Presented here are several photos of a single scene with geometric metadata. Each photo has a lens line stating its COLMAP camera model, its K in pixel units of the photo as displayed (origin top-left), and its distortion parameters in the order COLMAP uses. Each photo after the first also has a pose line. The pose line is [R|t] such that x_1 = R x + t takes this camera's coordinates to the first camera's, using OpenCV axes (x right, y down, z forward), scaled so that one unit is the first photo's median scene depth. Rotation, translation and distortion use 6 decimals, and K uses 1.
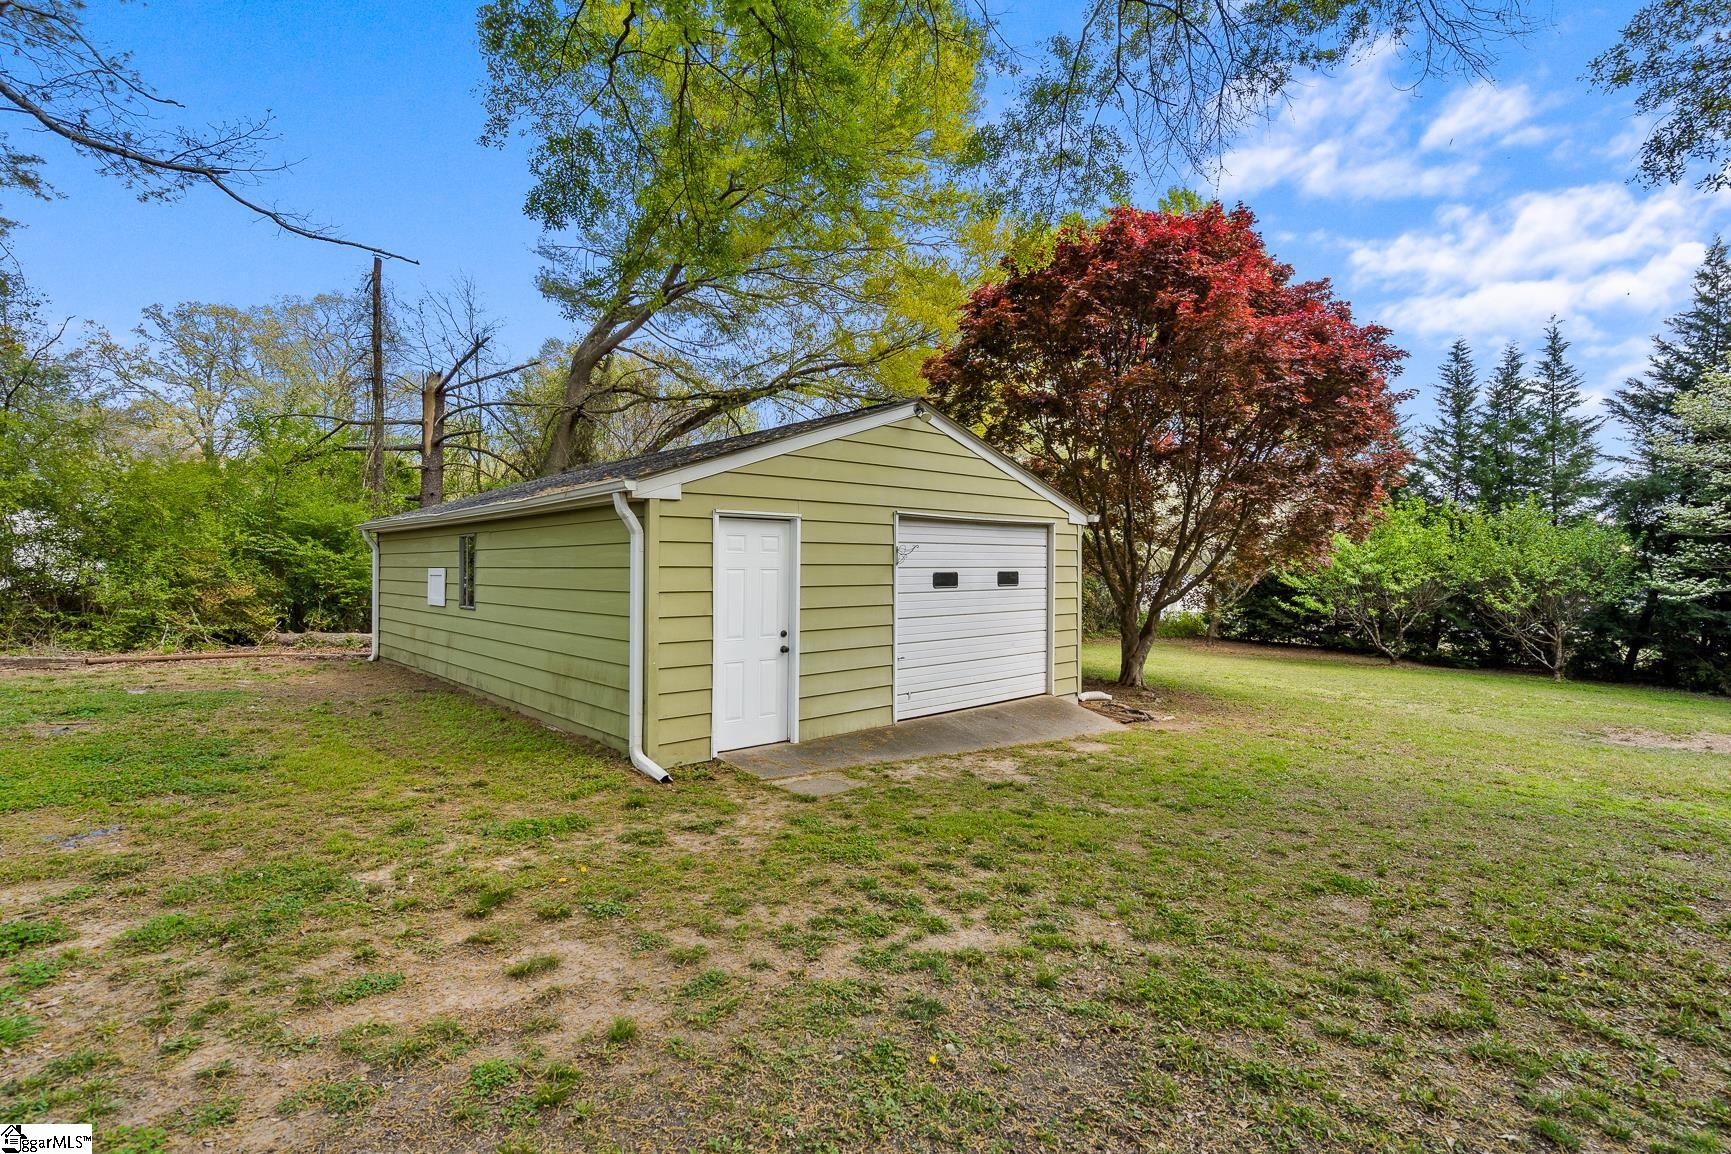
lens RADIAL K [[824.4, 0, 870.3], [0, 824.4, 572.3], [0, 0, 1]] dist [0.010444, -0.000605]
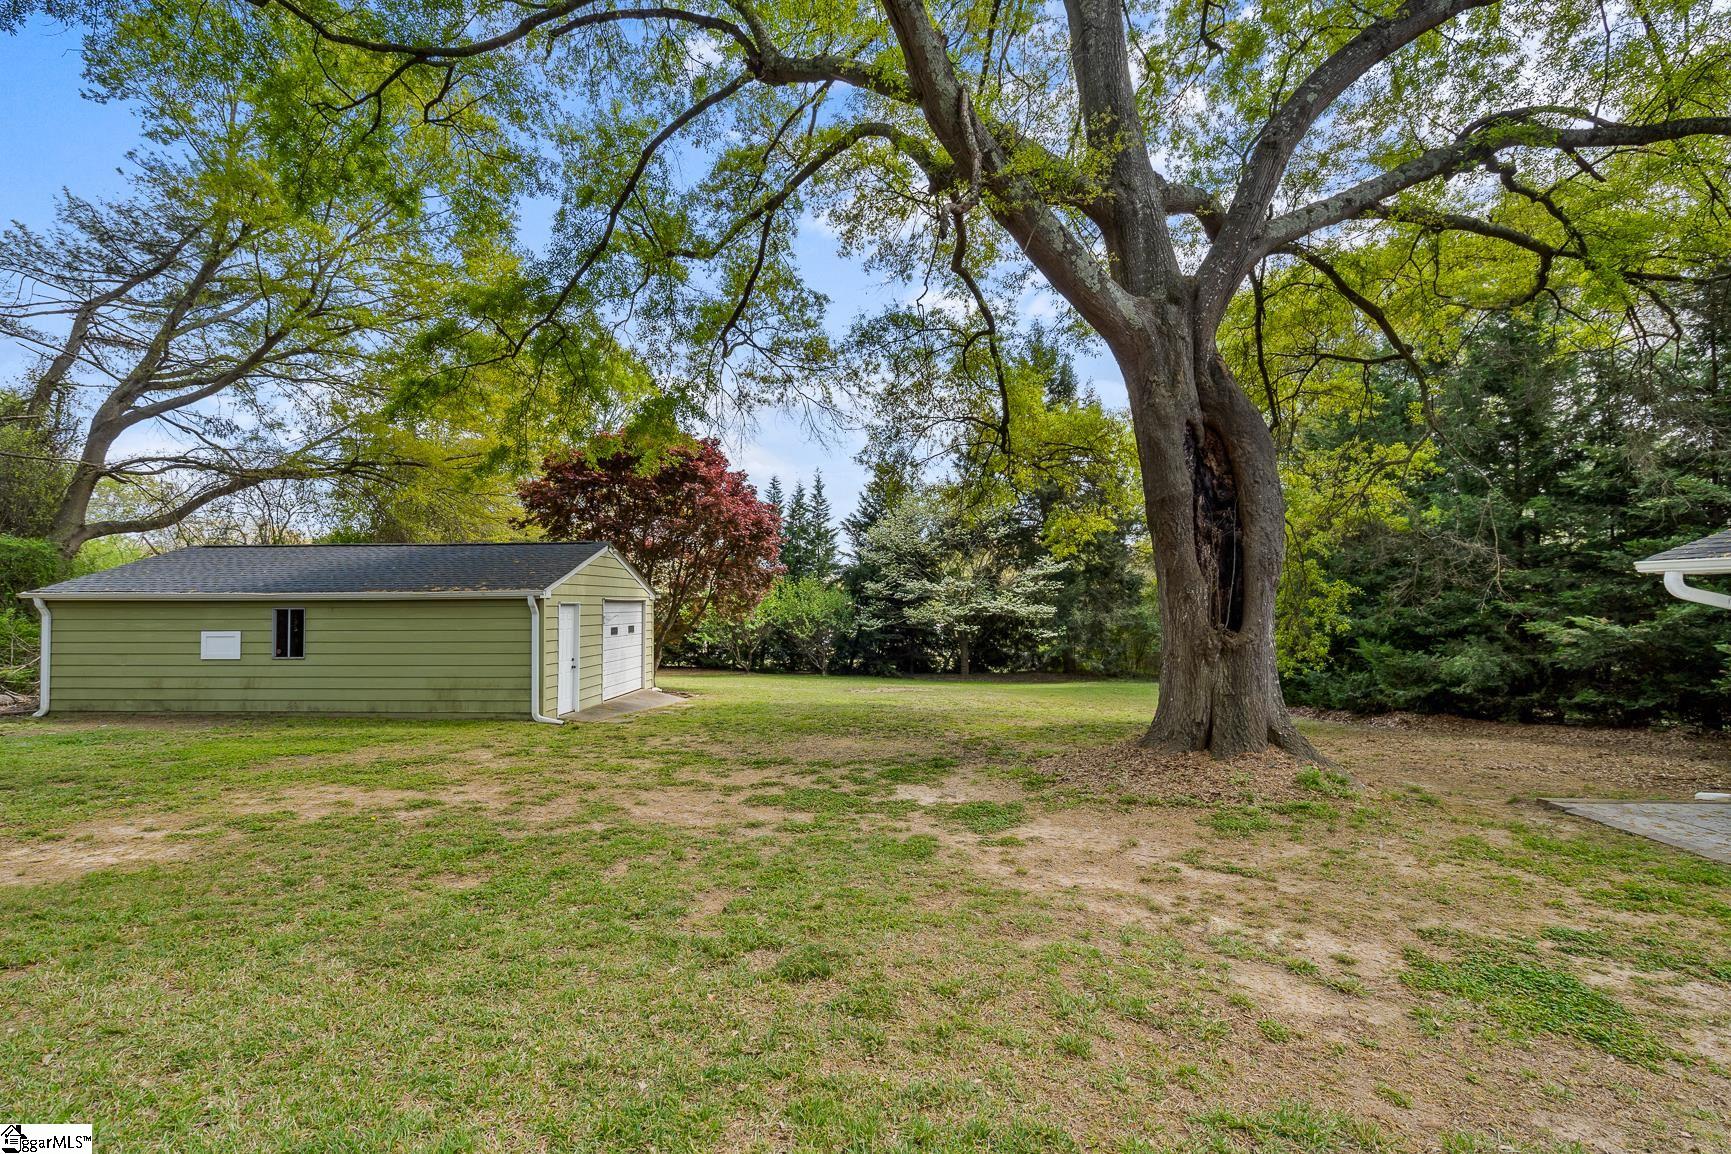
lens RADIAL K [[824.4, 0, 863.3], [0, 824.4, 584.2], [0, 0, 1]] dist [0.010444, -0.000605]
pose [[0.718090, 0.015463, 0.695779, -0.348246], [0.005744, 0.999587, -0.028143, -0.017801], [-0.695927, 0.024206, 0.717705, -0.341346]]
